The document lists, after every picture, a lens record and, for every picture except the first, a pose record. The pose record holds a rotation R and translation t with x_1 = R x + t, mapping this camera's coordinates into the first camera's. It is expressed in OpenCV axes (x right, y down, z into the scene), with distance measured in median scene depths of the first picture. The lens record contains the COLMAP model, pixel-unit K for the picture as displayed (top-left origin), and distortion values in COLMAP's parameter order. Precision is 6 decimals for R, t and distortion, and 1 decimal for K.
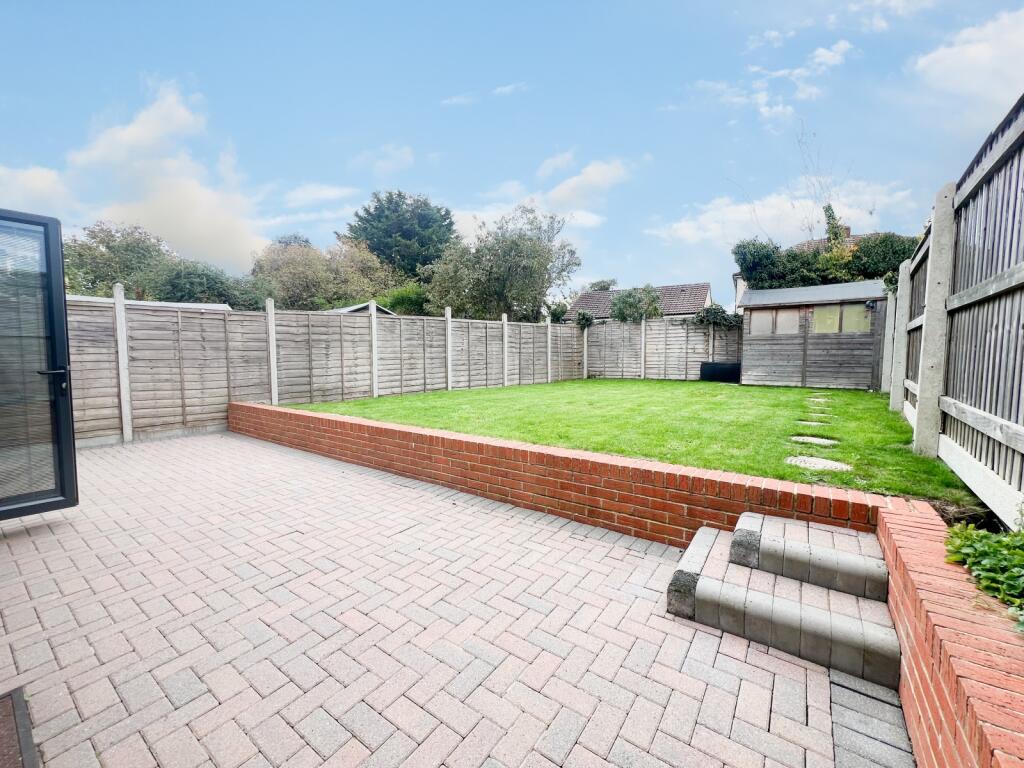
lens RADIAL K [[413.9, 0, 510.5], [0, 413.9, 382.7], [0, 0, 1]] dist [-0.002796, -0.000245]
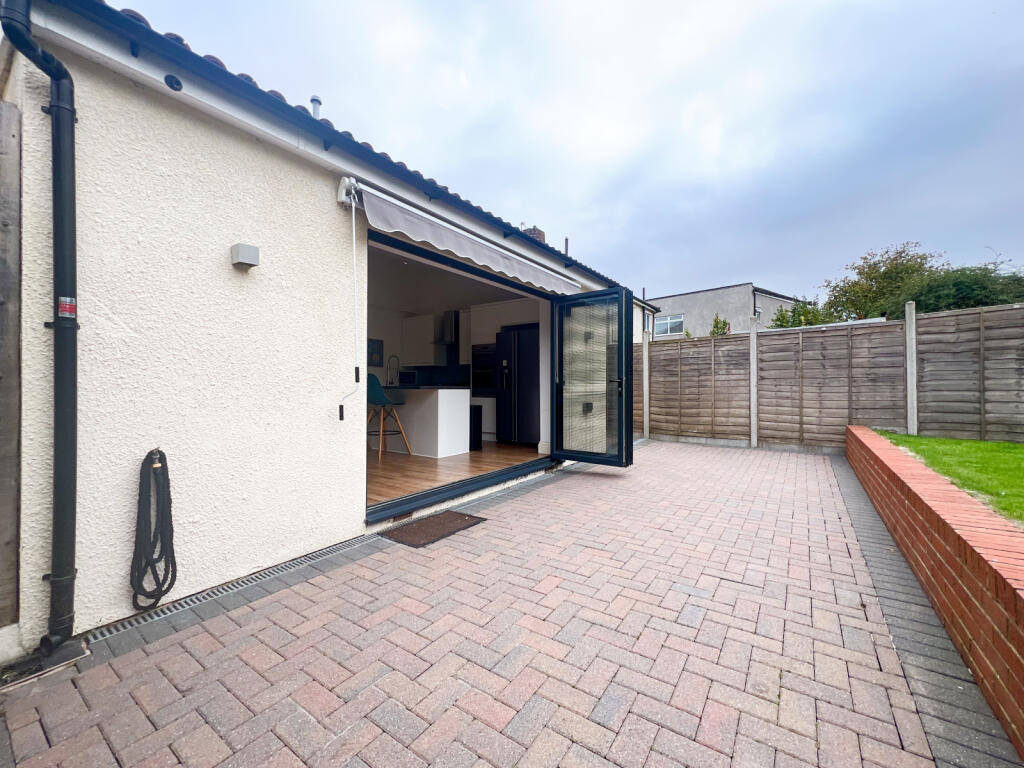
lens RADIAL K [[413.9, 0, 510.5], [0, 413.9, 382.7], [0, 0, 1]] dist [-0.002796, -0.000245]
pose [[0.000825, -0.008205, -0.999966, 0.212344], [-0.063201, 0.997967, -0.008241, 0.008731], [0.998000, 0.063206, 0.000305, 0.233423]]
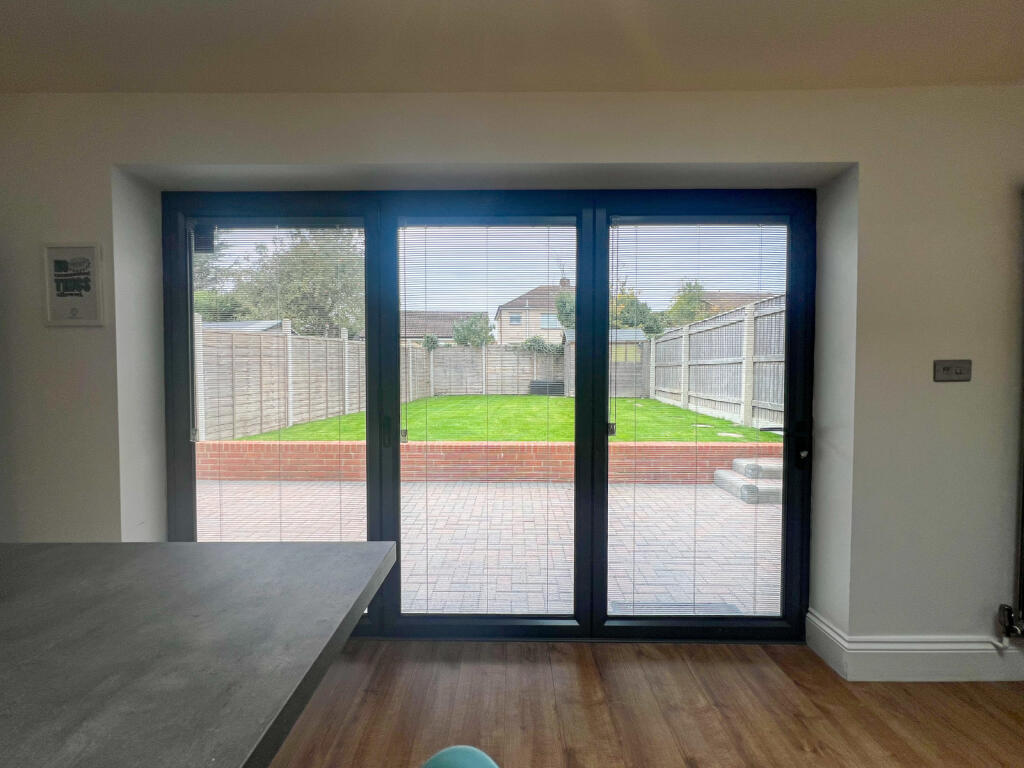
lens RADIAL K [[413.9, 0, 510.5], [0, 413.9, 382.7], [0, 0, 1]] dist [-0.002796, -0.000245]
pose [[0.822246, -0.015256, 0.568928, -0.530712], [0.035465, 0.999071, -0.024466, -0.022086], [-0.568026, 0.040294, 0.822023, -0.034522]]
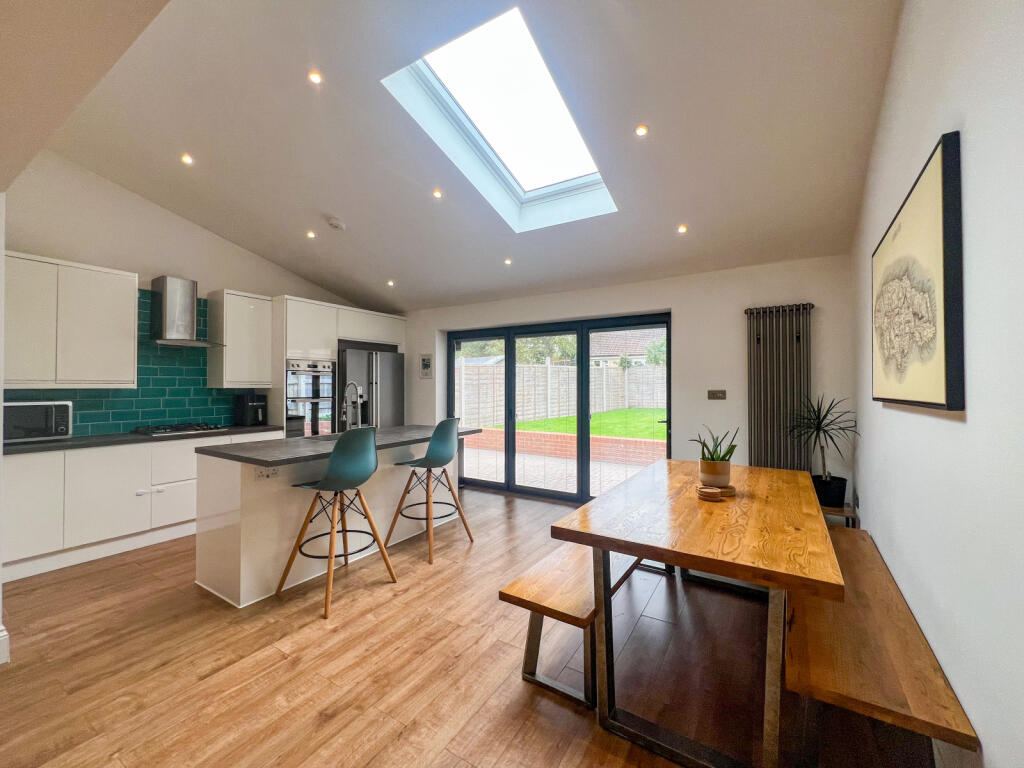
lens RADIAL K [[416.0, 0, 509.8], [0, 416.0, 383.0], [0, 0, 1]] dist [-0.001588, -0.000079]
pose [[0.998446, -0.000199, 0.055721, -0.486345], [0.003988, 0.997685, -0.067894, -0.004890], [-0.055579, 0.068011, 0.996135, -0.500371]]
